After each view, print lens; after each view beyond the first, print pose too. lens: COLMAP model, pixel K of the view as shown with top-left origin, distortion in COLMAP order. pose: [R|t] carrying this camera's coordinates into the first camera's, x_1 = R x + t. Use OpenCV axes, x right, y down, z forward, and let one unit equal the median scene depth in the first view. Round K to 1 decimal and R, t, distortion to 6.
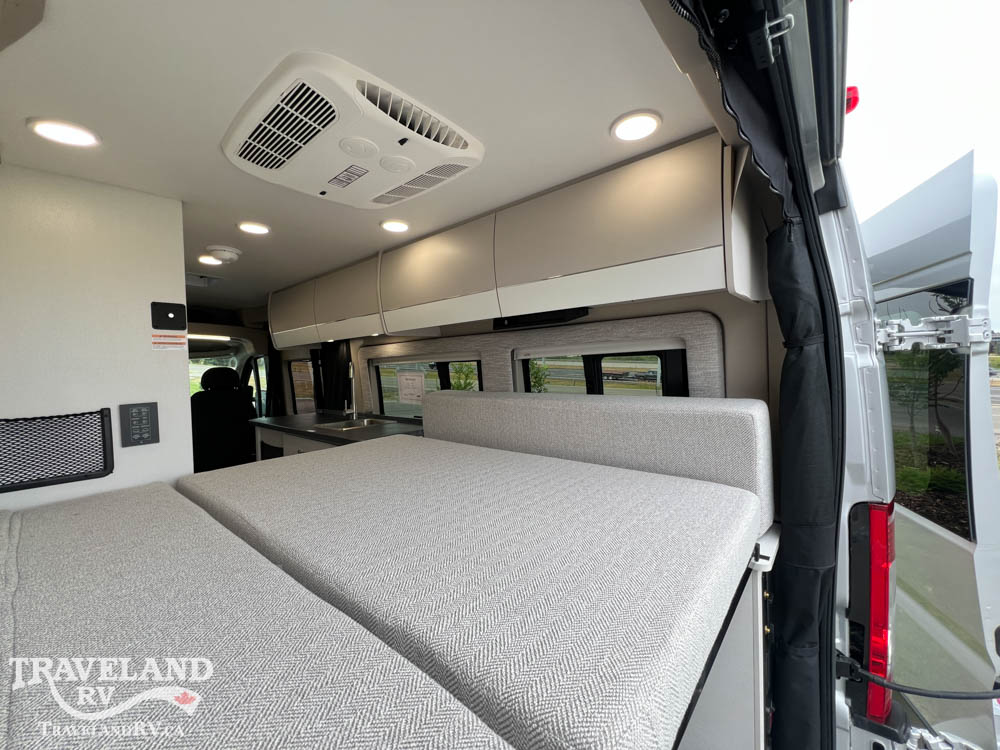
lens RADIAL K [[400.2, 0, 500.0], [0, 400.2, 375.0], [0, 0, 1]] dist [0.000398, 0.000027]
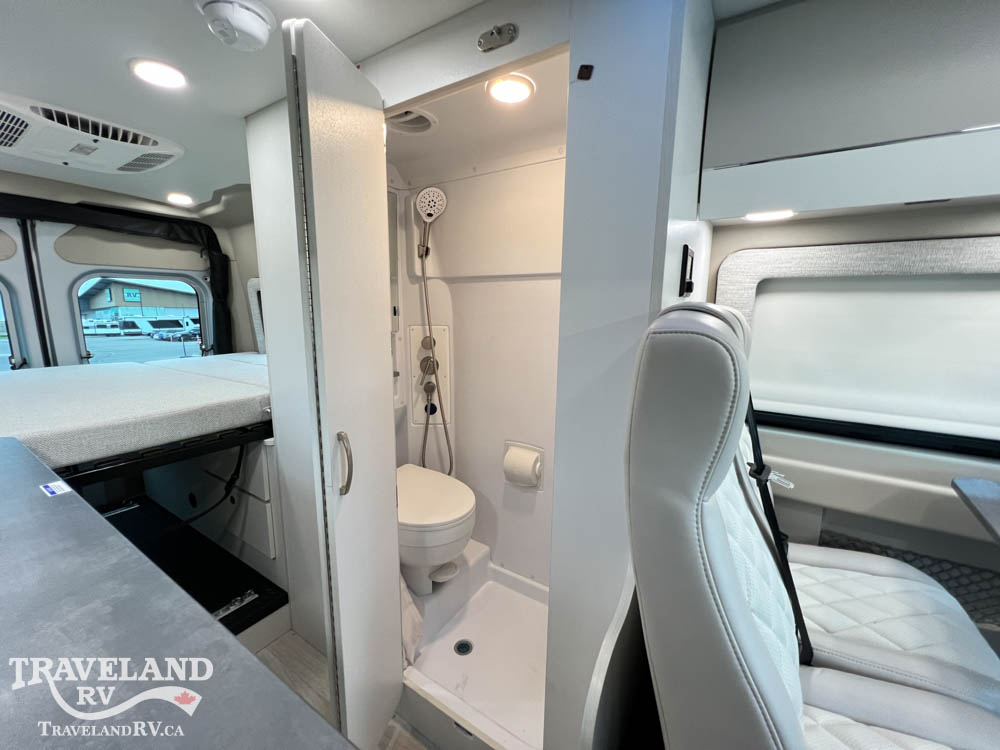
lens RADIAL K [[399.0, 0, 498.6], [0, 399.0, 373.8], [0, 0, 1]] dist [-0.001408, 0.000443]
pose [[0.990086, 0.003885, 0.140411, 0.727915], [-0.024128, 0.989464, 0.142757, 0.002891], [-0.138376, -0.144730, 0.979748, -0.530416]]
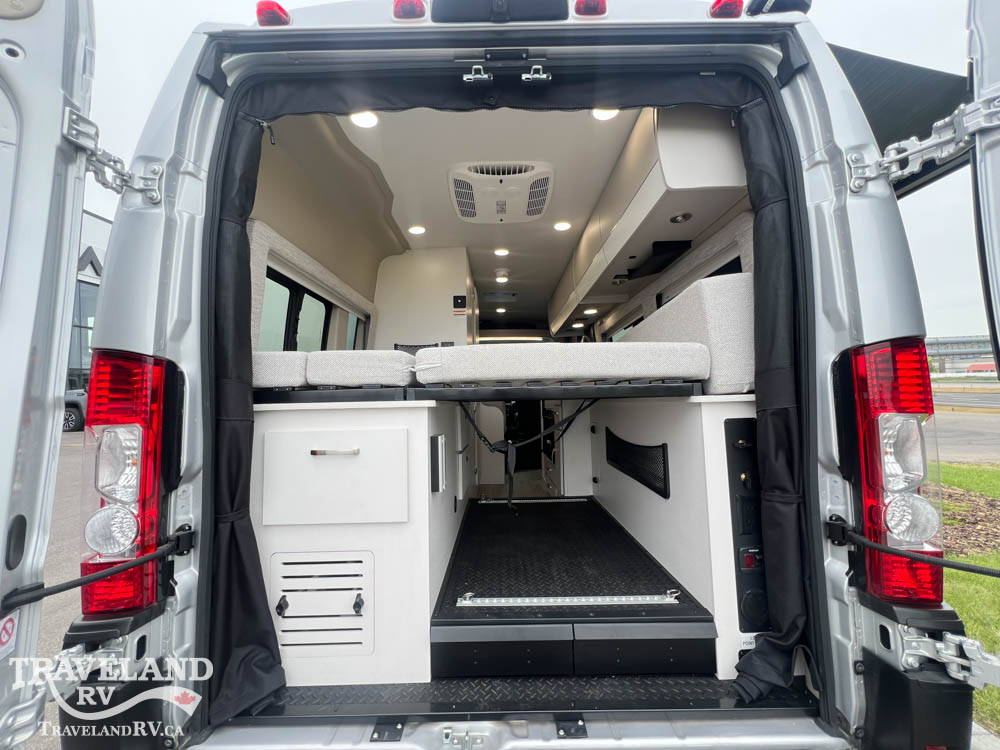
lens RADIAL K [[400.2, 0, 500.0], [0, 400.2, 375.0], [0, 0, 1]] dist [0.000398, 0.000027]
pose [[0.648151, -0.039329, -0.760495, 0.913483], [-0.016275, 0.997722, -0.065468, 0.378863], [0.761338, 0.054810, 0.646035, -0.180451]]
